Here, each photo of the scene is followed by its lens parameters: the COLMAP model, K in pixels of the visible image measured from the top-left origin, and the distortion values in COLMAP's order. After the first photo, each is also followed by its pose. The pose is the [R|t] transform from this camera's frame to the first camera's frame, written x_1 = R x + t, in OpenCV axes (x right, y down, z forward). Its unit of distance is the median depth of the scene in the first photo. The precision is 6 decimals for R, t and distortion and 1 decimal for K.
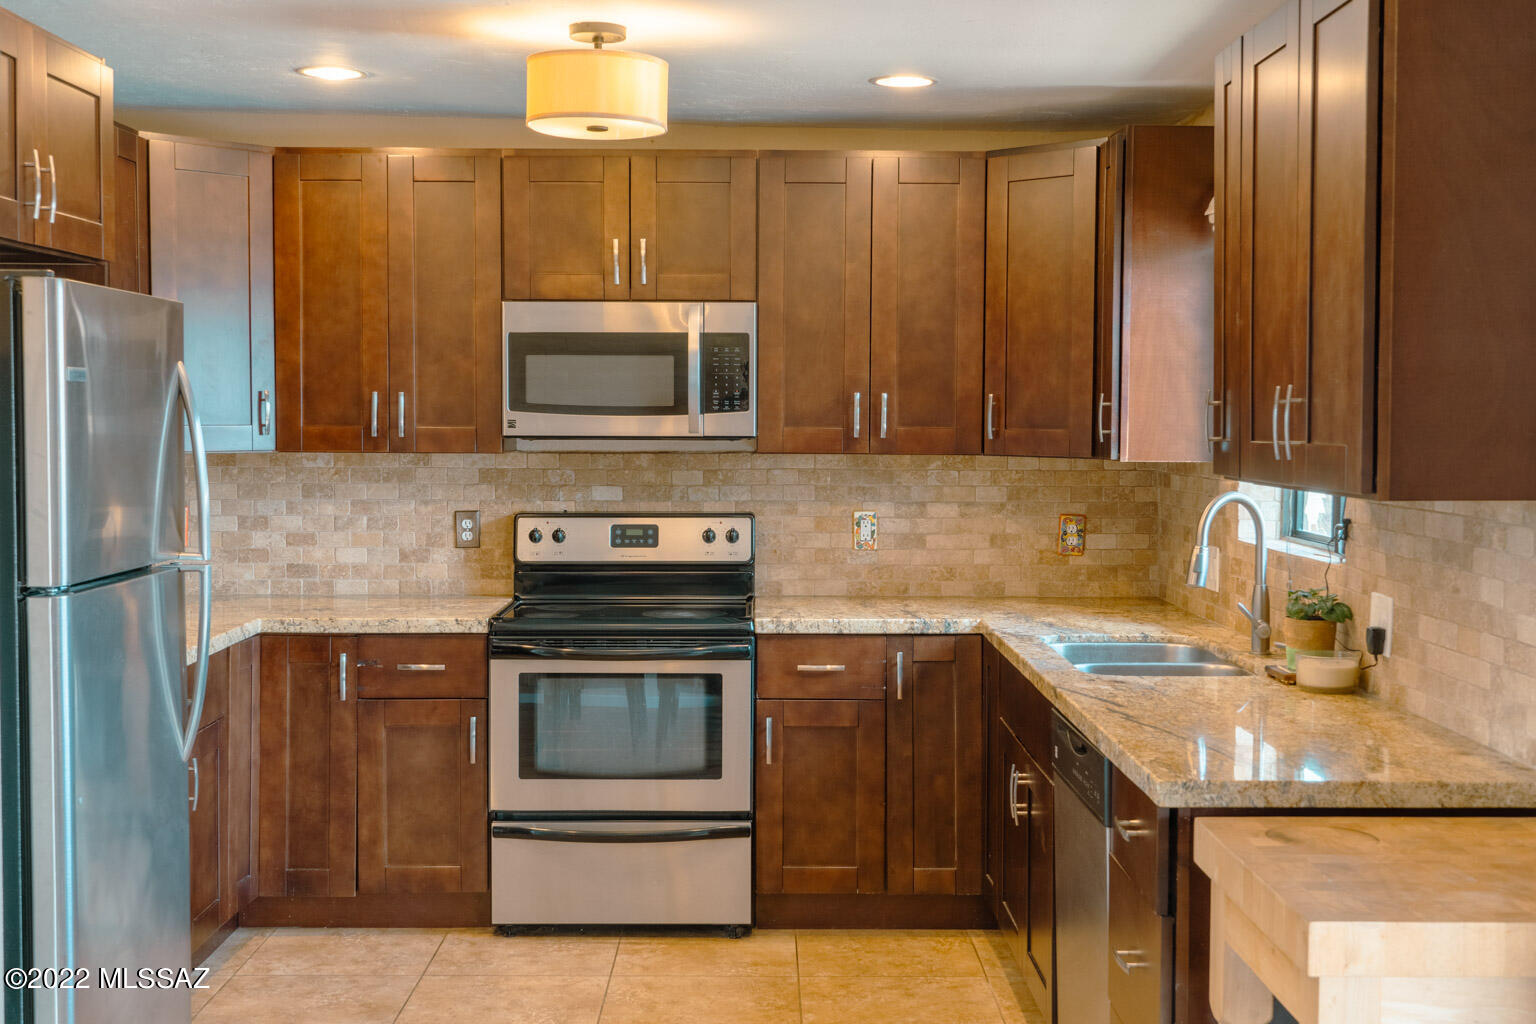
lens RADIAL K [[1976.8, 0, 768.5], [0, 1976.8, 517.8], [0, 0, 1]] dist [0.120365, 0.000000]
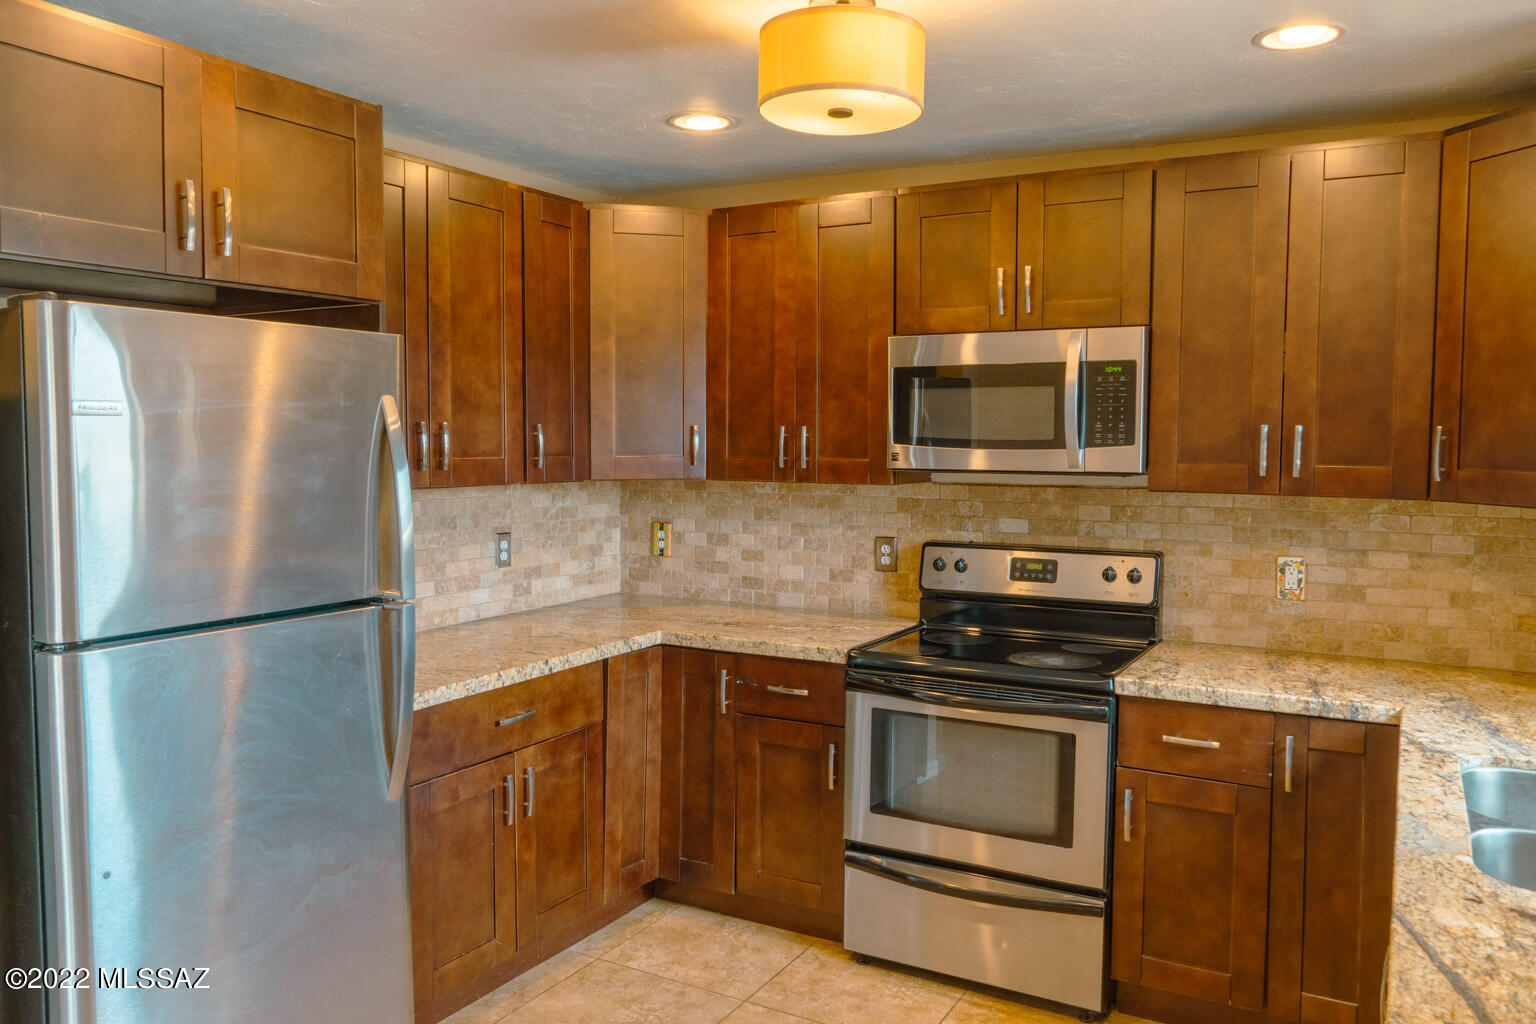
lens RADIAL K [[1165.7, 0, 771.0], [0, 1165.7, 509.7], [0, 0, 1]] dist [-0.001479, -0.002801]
pose [[0.865666, 0.032952, -0.499537, 0.115005], [-0.029797, 0.999454, 0.014293, -0.026913], [0.499735, 0.002512, 0.866175, 0.448640]]
